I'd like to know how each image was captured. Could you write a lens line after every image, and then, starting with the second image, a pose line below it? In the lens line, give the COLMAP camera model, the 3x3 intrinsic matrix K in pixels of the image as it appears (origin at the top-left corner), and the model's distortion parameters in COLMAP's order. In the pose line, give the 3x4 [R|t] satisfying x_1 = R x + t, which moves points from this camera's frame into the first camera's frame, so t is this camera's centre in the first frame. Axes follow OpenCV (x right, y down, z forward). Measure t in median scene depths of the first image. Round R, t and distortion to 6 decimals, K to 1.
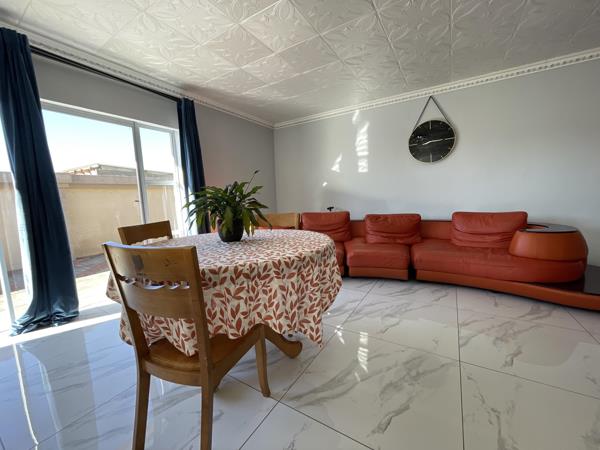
lens RADIAL K [[242.5, 0, 295.9], [0, 242.5, 225.0], [0, 0, 1]] dist [0.001795, 0.001142]
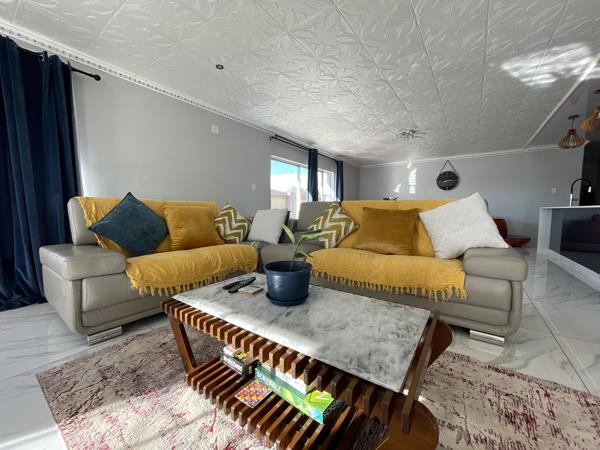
lens RADIAL K [[242.5, 0, 300.5], [0, 242.5, 234.5], [0, 0, 1]] dist [0.001795, 0.001142]
pose [[0.998356, 0.041685, -0.039349, -0.554123], [-0.041711, 0.999130, 0.000182, 0.161796], [0.039322, 0.001459, 0.999226, -1.044923]]
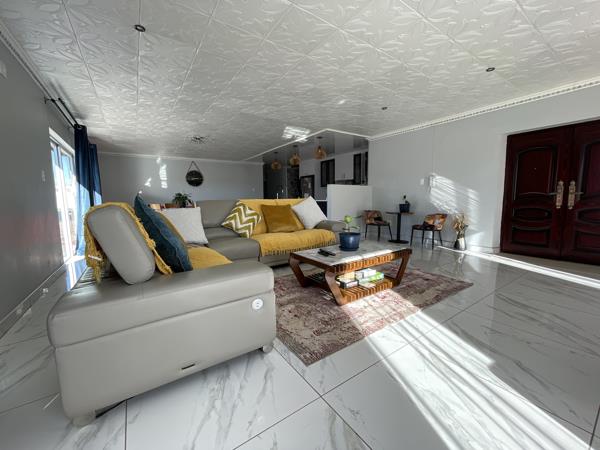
lens RADIAL K [[242.5, 0, 303.6], [0, 242.5, 224.6], [0, 0, 1]] dist [0.001795, 0.001142]
pose [[0.370518, -0.071244, 0.926089, -1.246651], [0.106543, 0.993733, 0.033822, 0.154727], [-0.922695, 0.086137, 0.375786, -0.865025]]
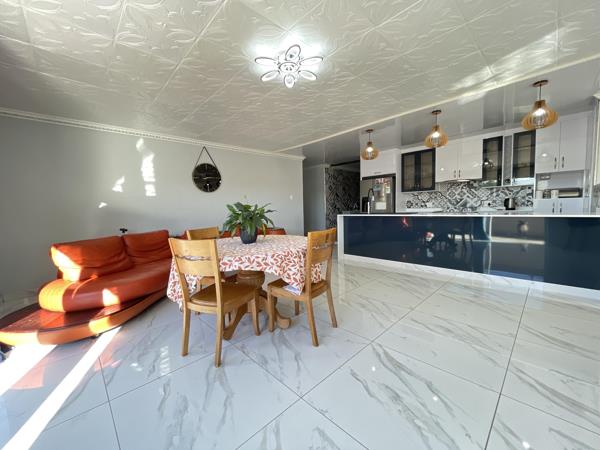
lens RADIAL K [[242.5, 0, 297.9], [0, 242.5, 221.4], [0, 0, 1]] dist [0.001795, 0.001142]
pose [[0.224037, -0.032503, 0.974038, -0.660861], [0.137214, 0.990540, 0.001493, -0.013461], [-0.964873, 0.133317, 0.226378, 0.121162]]
